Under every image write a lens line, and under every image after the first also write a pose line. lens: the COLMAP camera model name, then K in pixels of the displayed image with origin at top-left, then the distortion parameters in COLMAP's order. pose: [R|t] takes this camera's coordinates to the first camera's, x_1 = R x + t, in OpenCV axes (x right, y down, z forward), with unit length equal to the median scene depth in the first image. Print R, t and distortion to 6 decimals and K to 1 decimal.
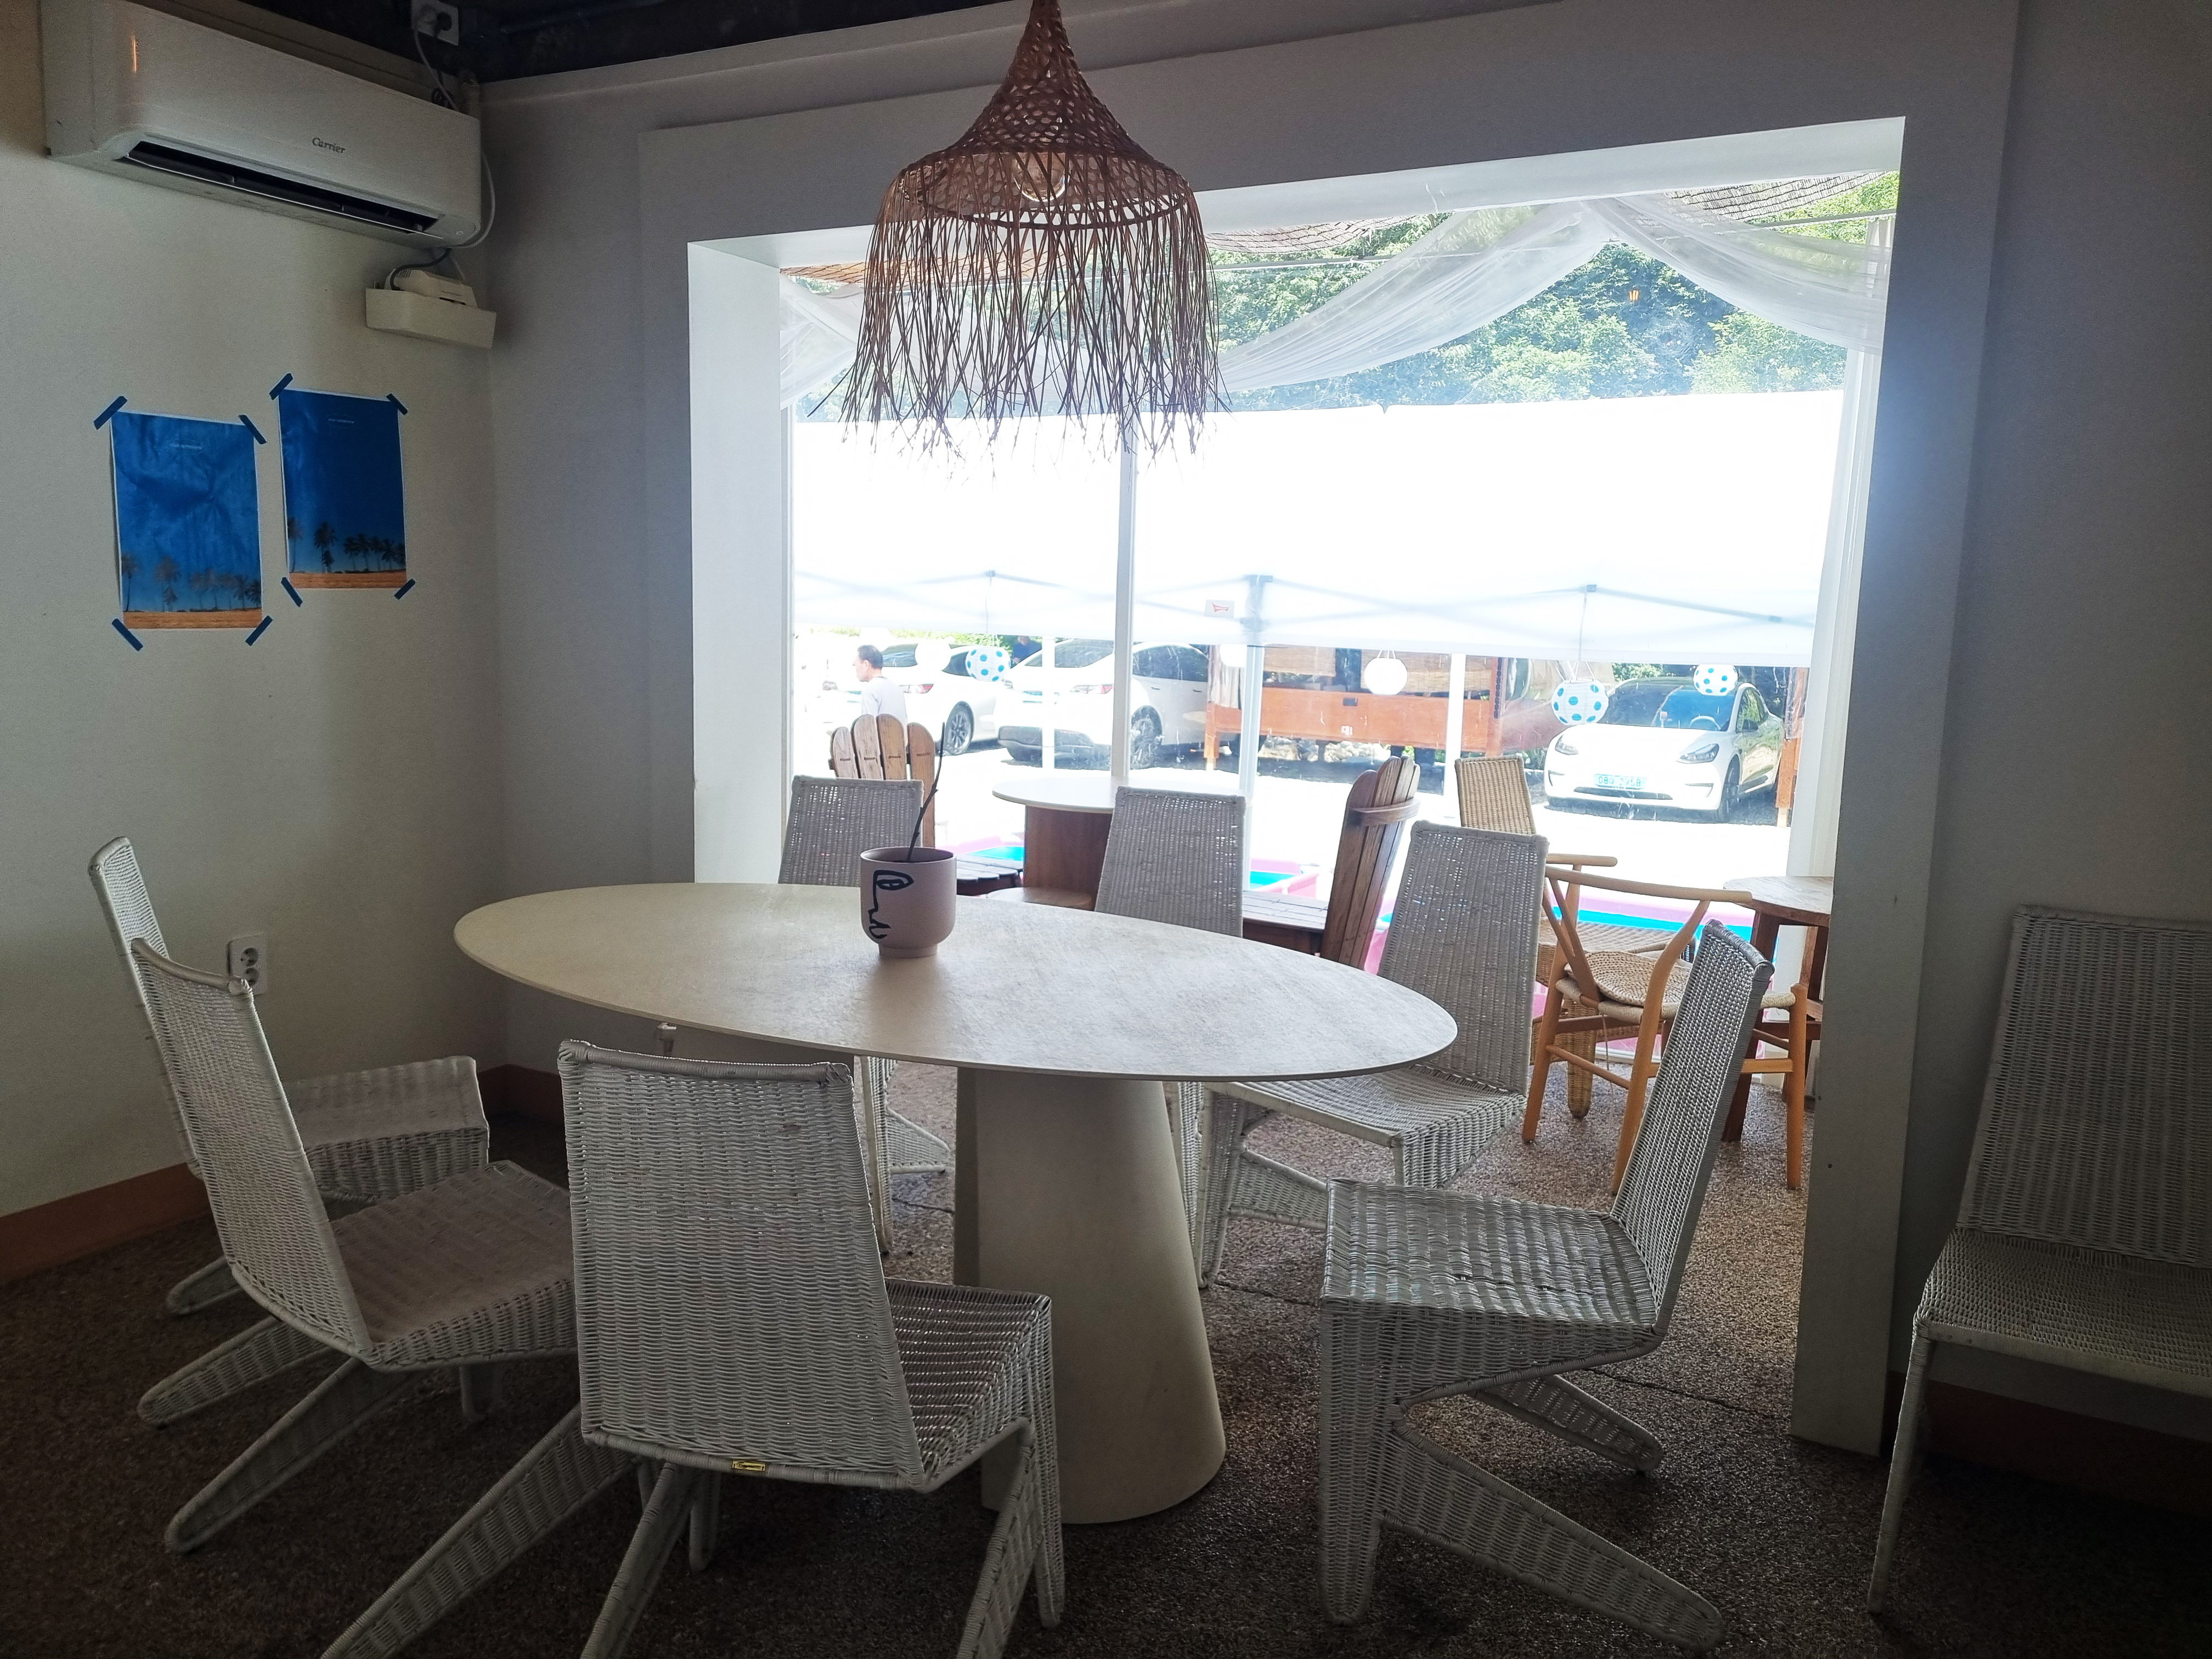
lens RADIAL K [[1640.6, 0, 1102.4], [0, 1640.6, 830.0], [0, 0, 1]] dist [0.055848, -0.029324]
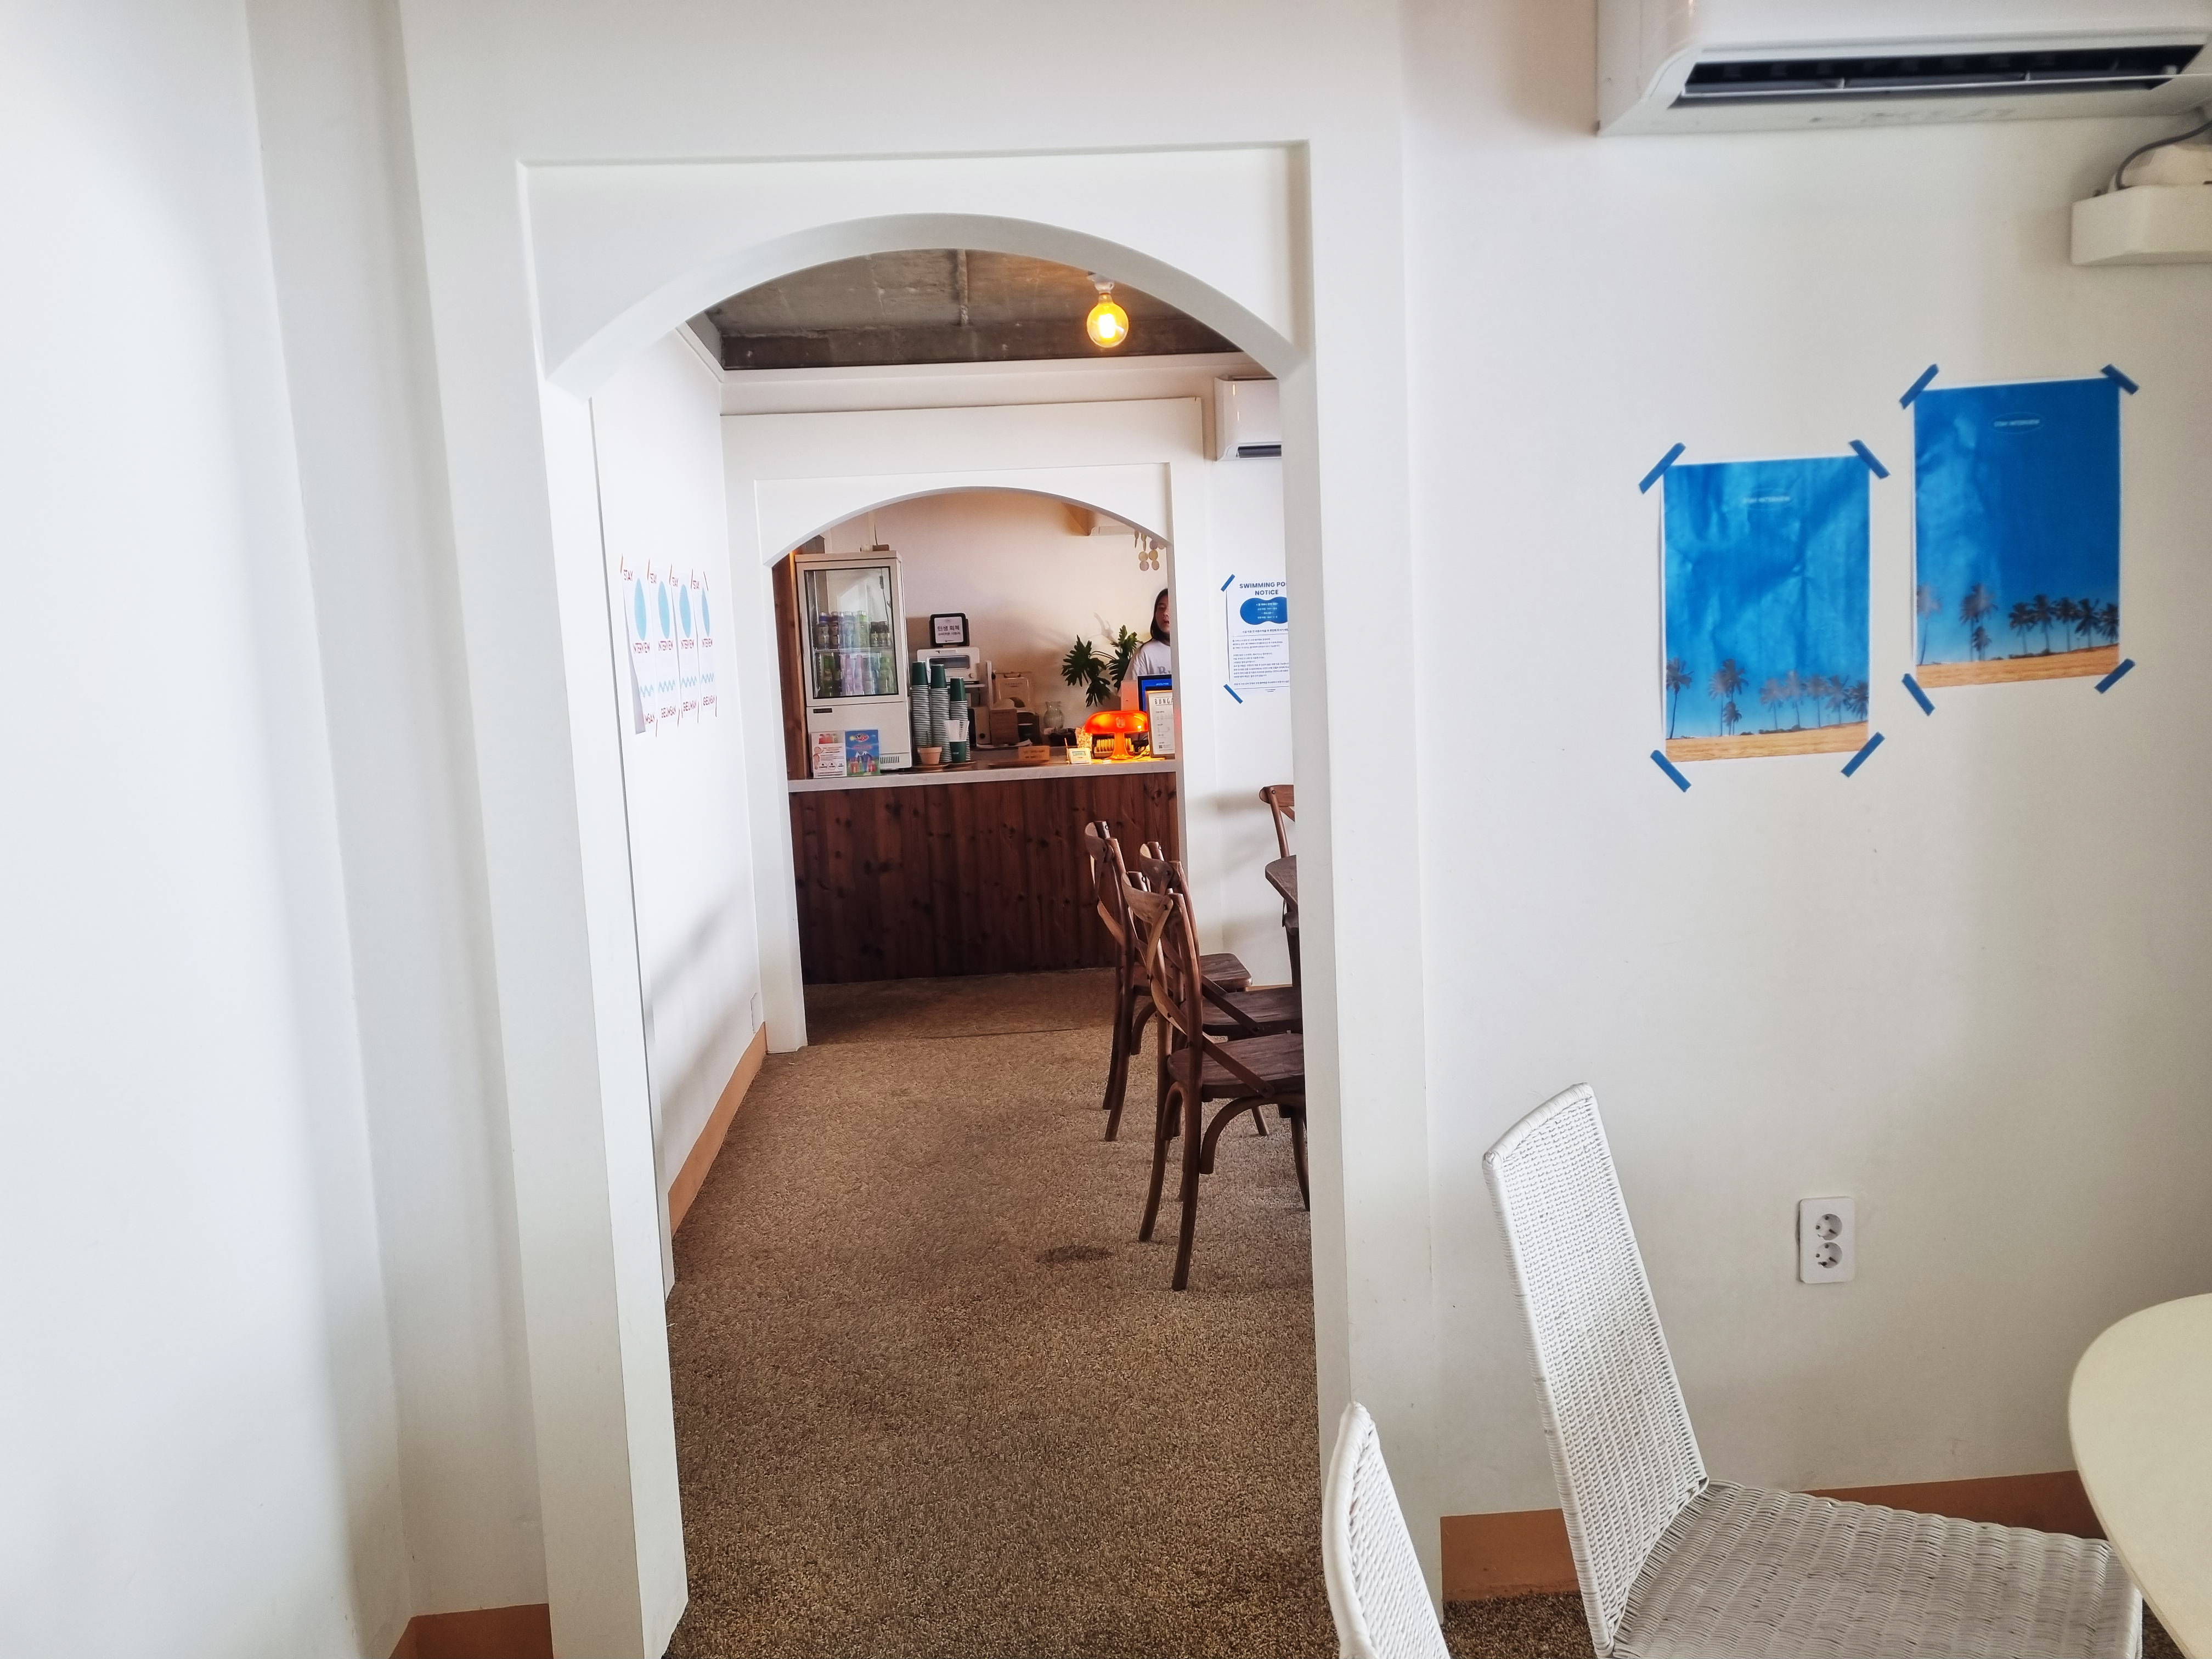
lens RADIAL K [[1640.6, 0, 1102.4], [0, 1640.6, 821.1], [0, 0, 1]] dist [0.055848, -0.029324]
pose [[0.528099, 0.039418, -0.848267, -0.097356], [-0.059081, 0.998207, 0.009604, -0.081277], [0.847125, 0.045044, 0.529481, 0.381964]]
